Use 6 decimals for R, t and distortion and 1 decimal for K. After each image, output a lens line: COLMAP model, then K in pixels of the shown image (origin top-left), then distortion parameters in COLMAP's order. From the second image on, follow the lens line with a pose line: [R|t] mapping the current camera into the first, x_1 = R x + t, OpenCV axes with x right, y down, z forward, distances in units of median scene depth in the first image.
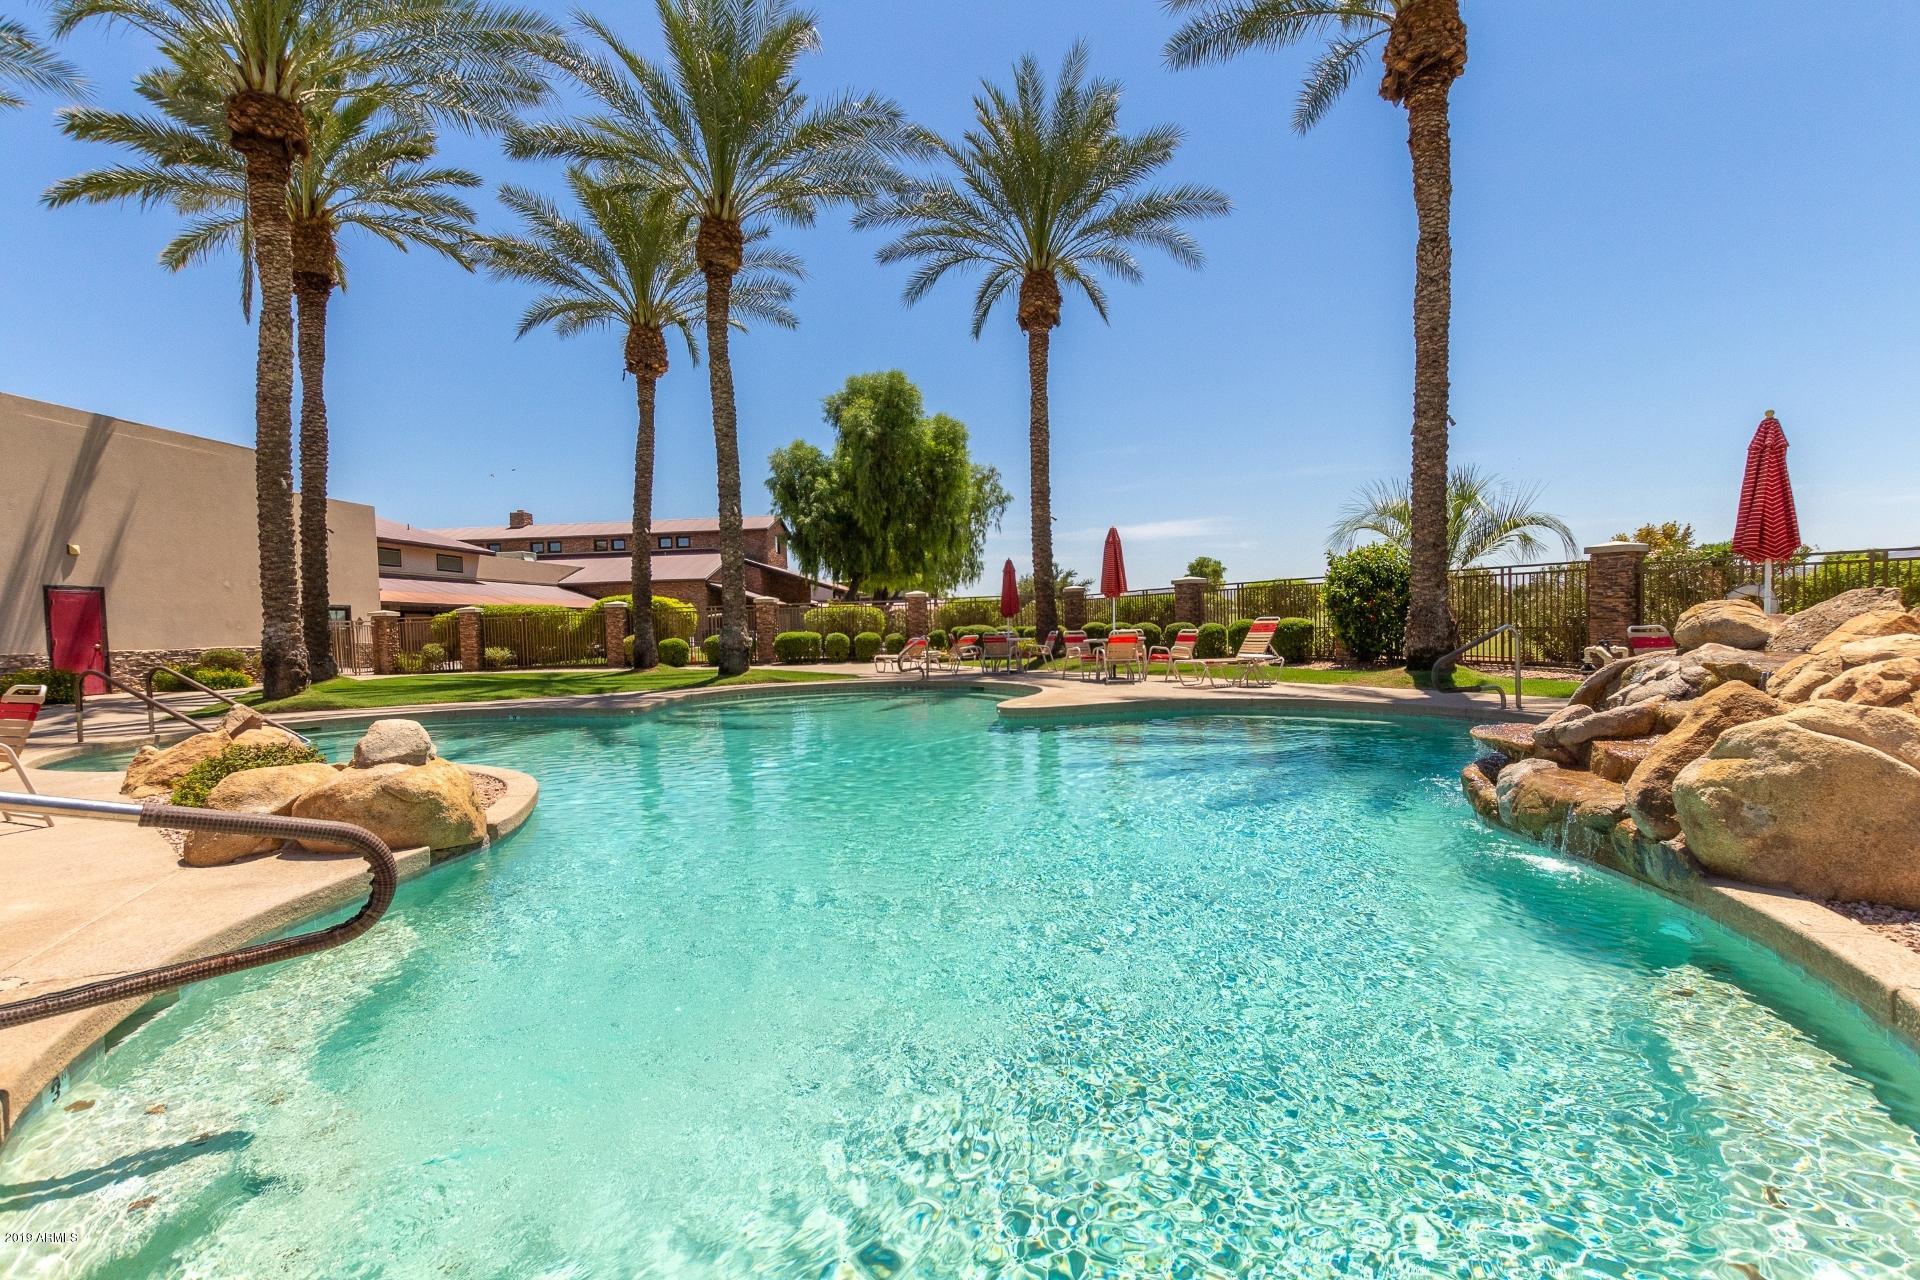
lens RADIAL K [[866.0, 0, 957.6], [0, 866.0, 658.8], [0, 0, 1]] dist [0.002471, 0.000427]
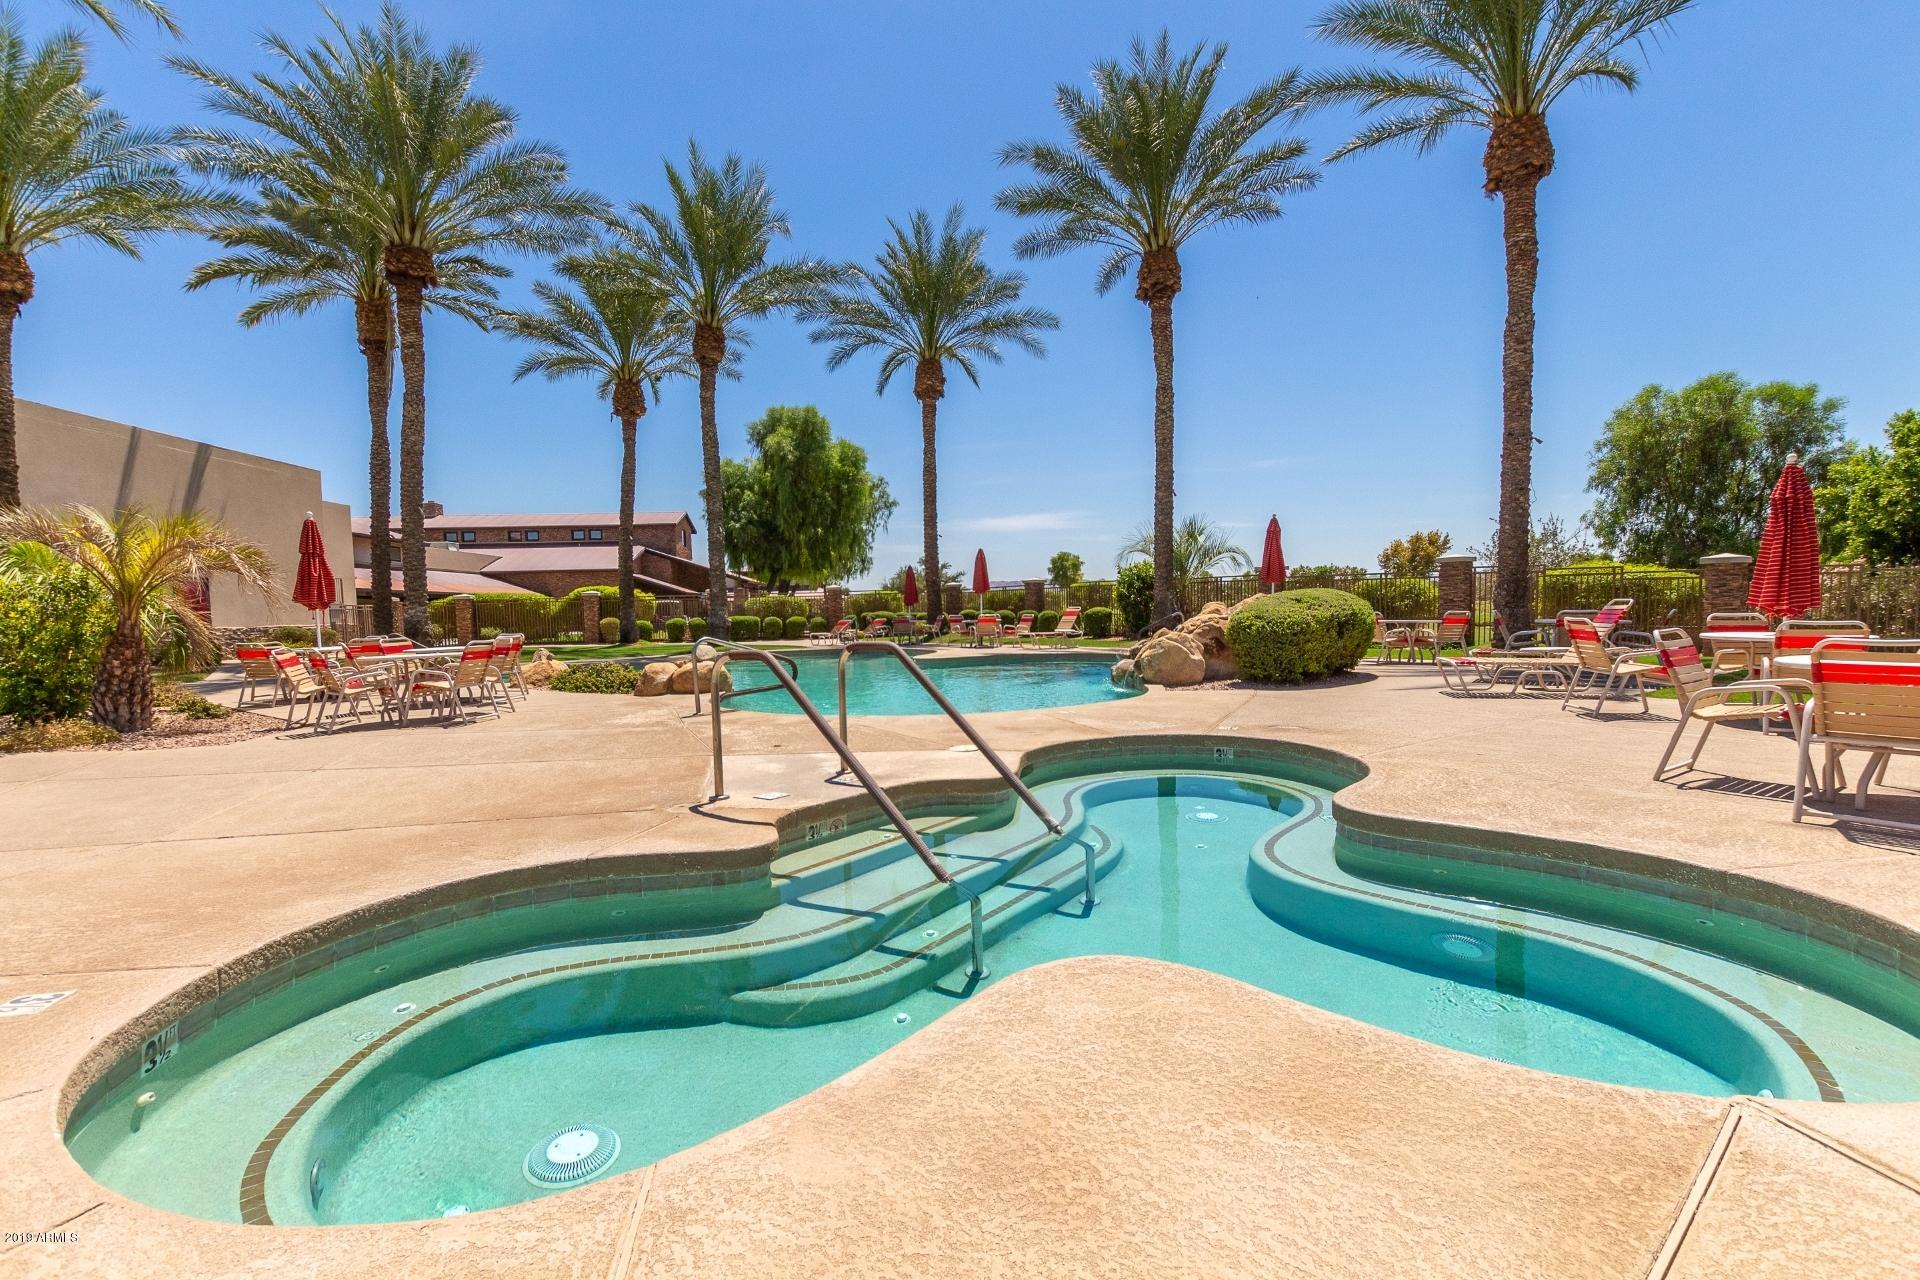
lens RADIAL K [[866.0, 0, 957.6], [0, 866.0, 658.8], [0, 0, 1]] dist [0.002471, 0.000427]
pose [[0.989313, -0.002287, 0.145788, -0.062575], [0.000234, 0.999901, 0.014103, 0.017113], [-0.145806, -0.013918, 0.989215, -0.377276]]
